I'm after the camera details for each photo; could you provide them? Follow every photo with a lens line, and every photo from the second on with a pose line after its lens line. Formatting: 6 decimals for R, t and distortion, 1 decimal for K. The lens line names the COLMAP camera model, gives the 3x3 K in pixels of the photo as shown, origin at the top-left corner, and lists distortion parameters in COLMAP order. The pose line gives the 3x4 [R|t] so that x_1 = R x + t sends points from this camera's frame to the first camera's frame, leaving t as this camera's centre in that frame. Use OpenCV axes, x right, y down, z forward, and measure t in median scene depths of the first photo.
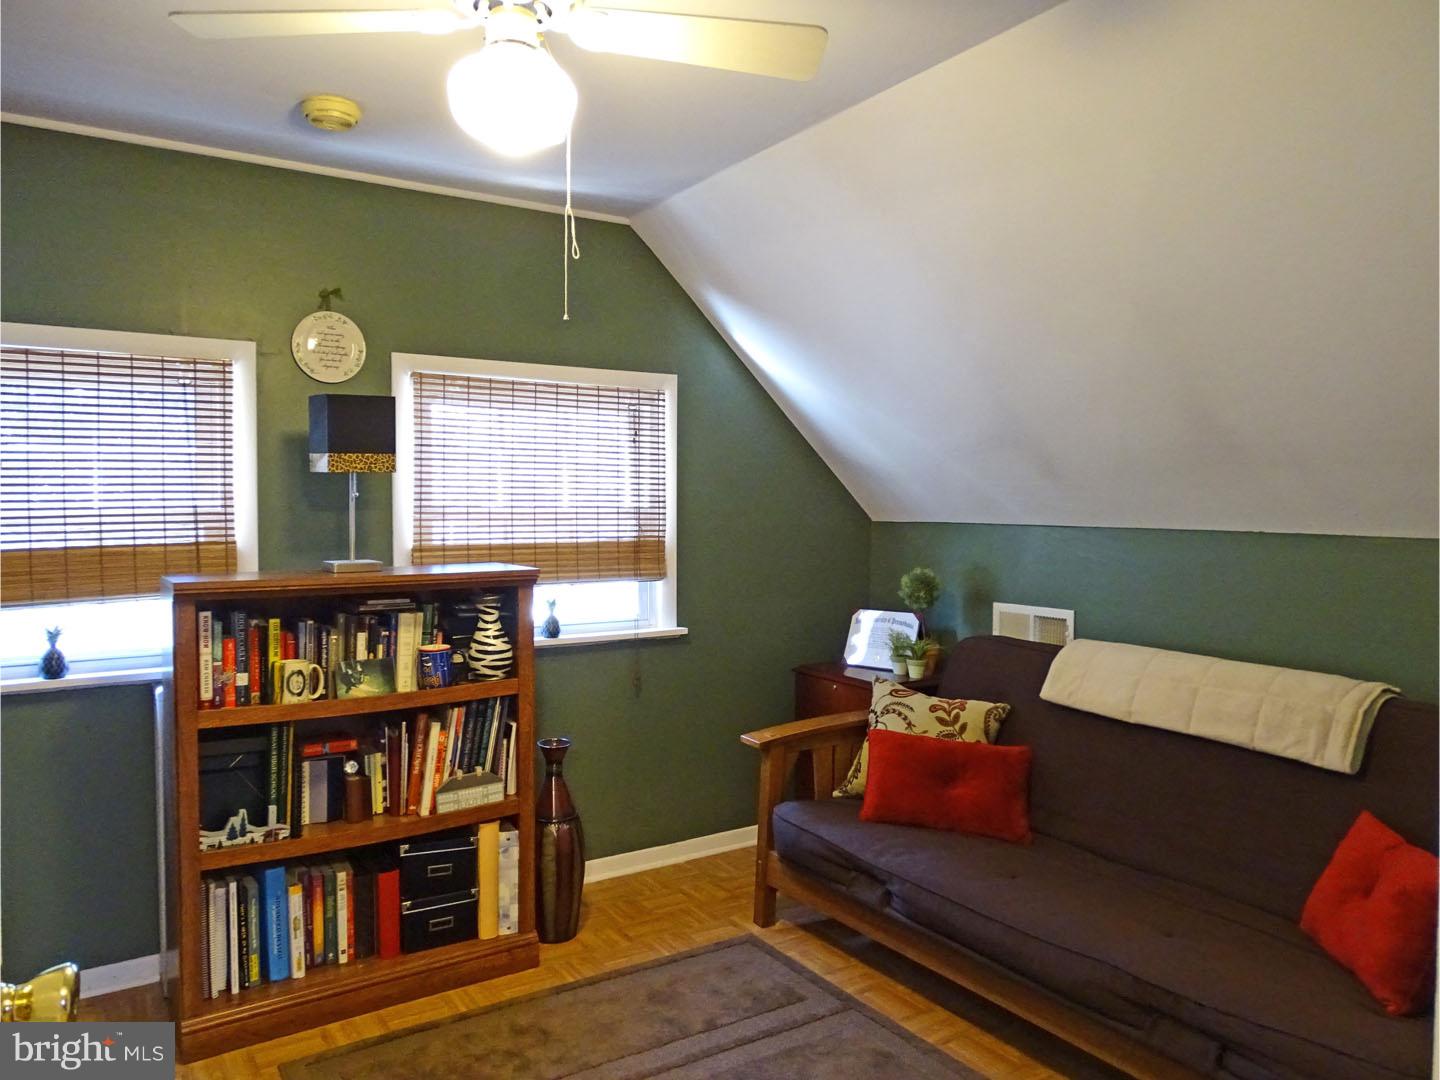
lens RADIAL K [[1025.0, 0, 720.0], [0, 1025.0, 540.0], [0, 0, 1]] dist [0.009121, -0.001745]
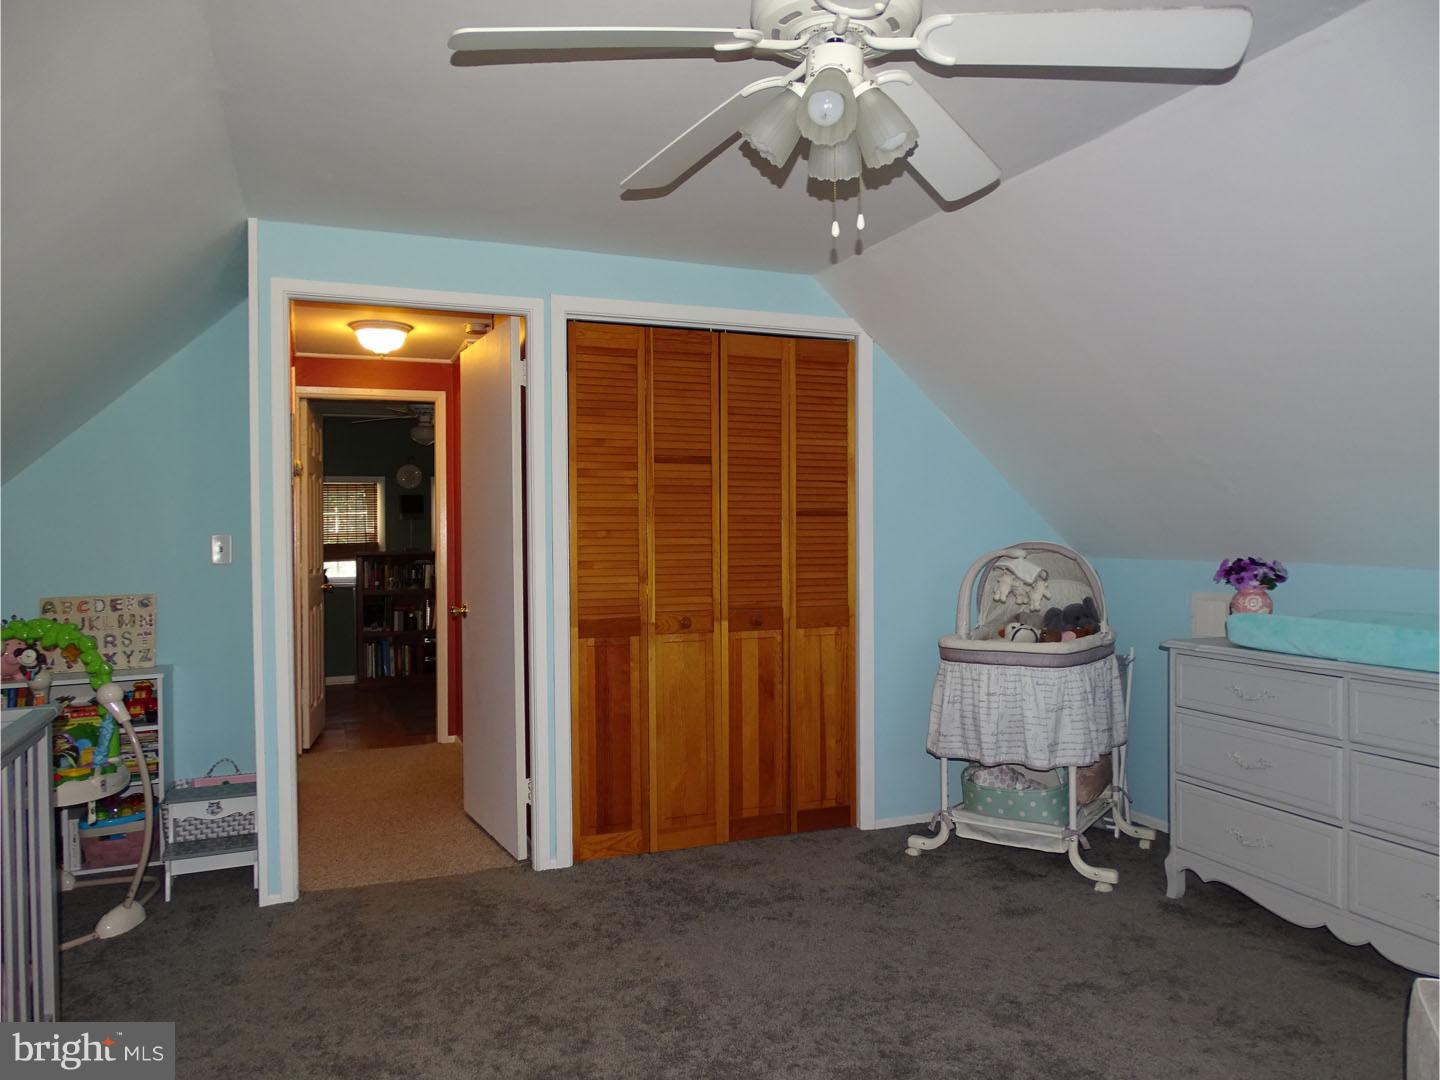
lens RADIAL K [[1025.0, 0, 720.0], [0, 1025.0, 540.0], [0, 0, 1]] dist [0.009121, -0.001745]
pose [[0.981676, -0.007330, -0.190416, 1.190930], [0.002524, 0.999672, -0.025470, 0.079752], [0.190540, 0.024523, 0.981373, -1.938393]]
